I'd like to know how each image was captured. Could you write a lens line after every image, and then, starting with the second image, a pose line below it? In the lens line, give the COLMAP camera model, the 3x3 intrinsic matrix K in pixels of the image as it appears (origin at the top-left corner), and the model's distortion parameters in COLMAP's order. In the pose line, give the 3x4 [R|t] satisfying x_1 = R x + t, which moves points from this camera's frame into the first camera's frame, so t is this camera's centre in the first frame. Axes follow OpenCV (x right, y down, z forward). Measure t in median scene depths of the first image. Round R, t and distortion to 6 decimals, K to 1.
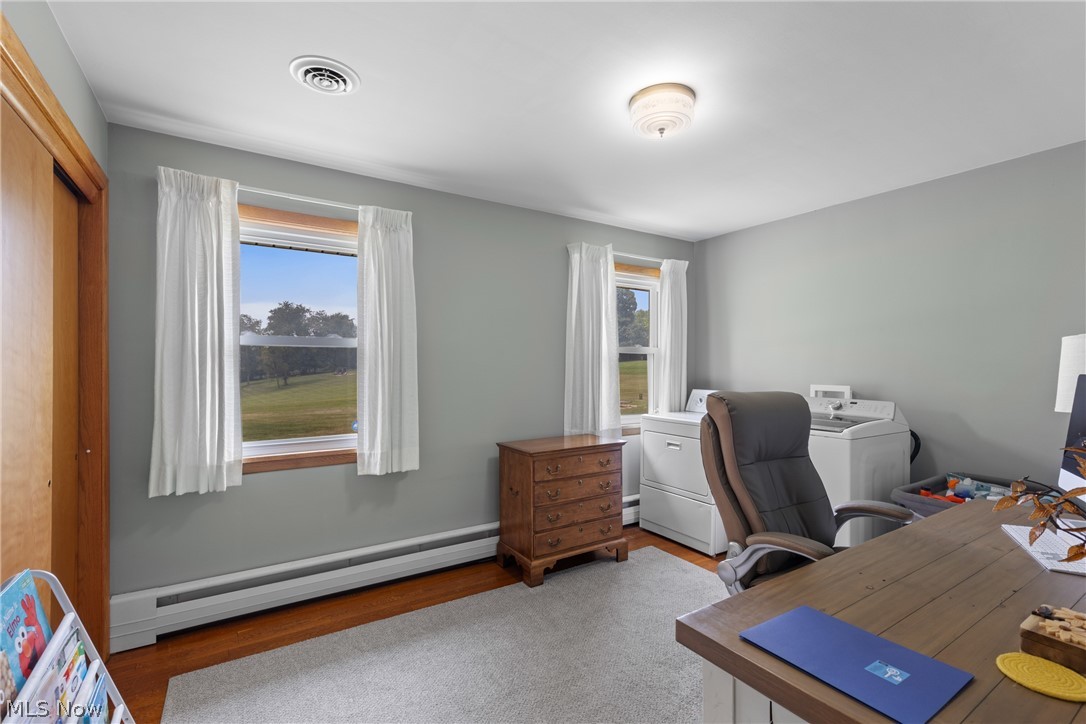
lens RADIAL K [[489.1, 0, 541.4], [0, 489.1, 363.9], [0, 0, 1]] dist [0.009210, -0.001872]
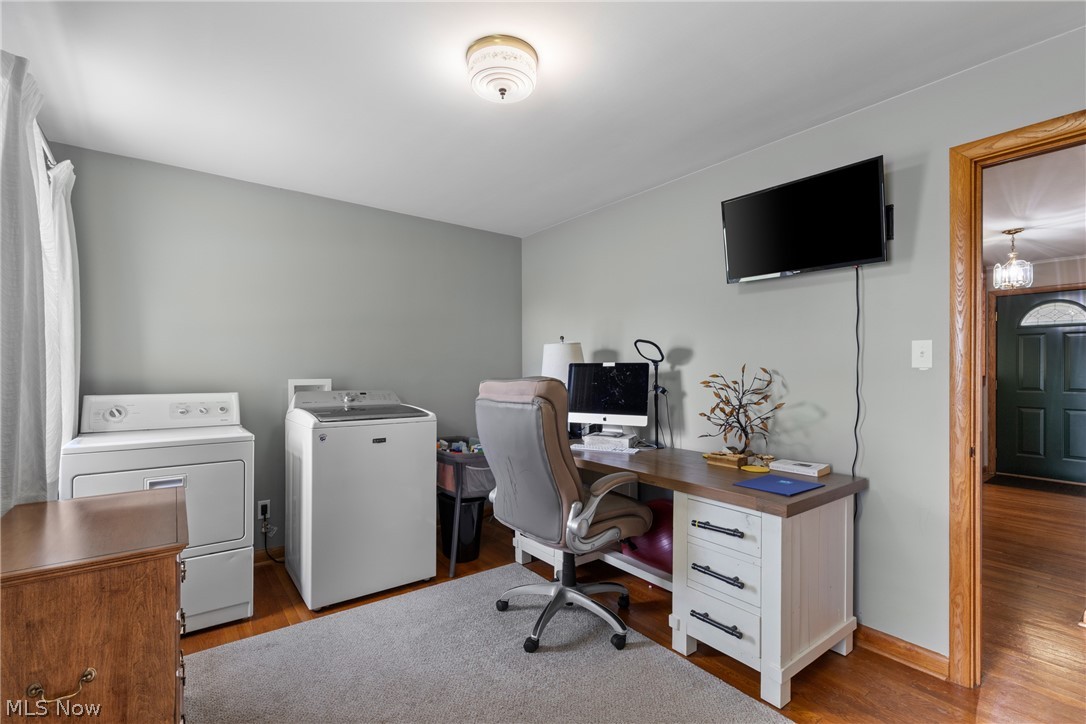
lens RADIAL K [[489.1, 0, 539.0], [0, 489.1, 370.0], [0, 0, 1]] dist [0.009210, -0.001872]
pose [[-0.067755, -0.002173, 0.997700, -0.419316], [-0.002797, 0.999994, 0.001988, 0.022787], [-0.997698, -0.002656, -0.067760, 0.634703]]
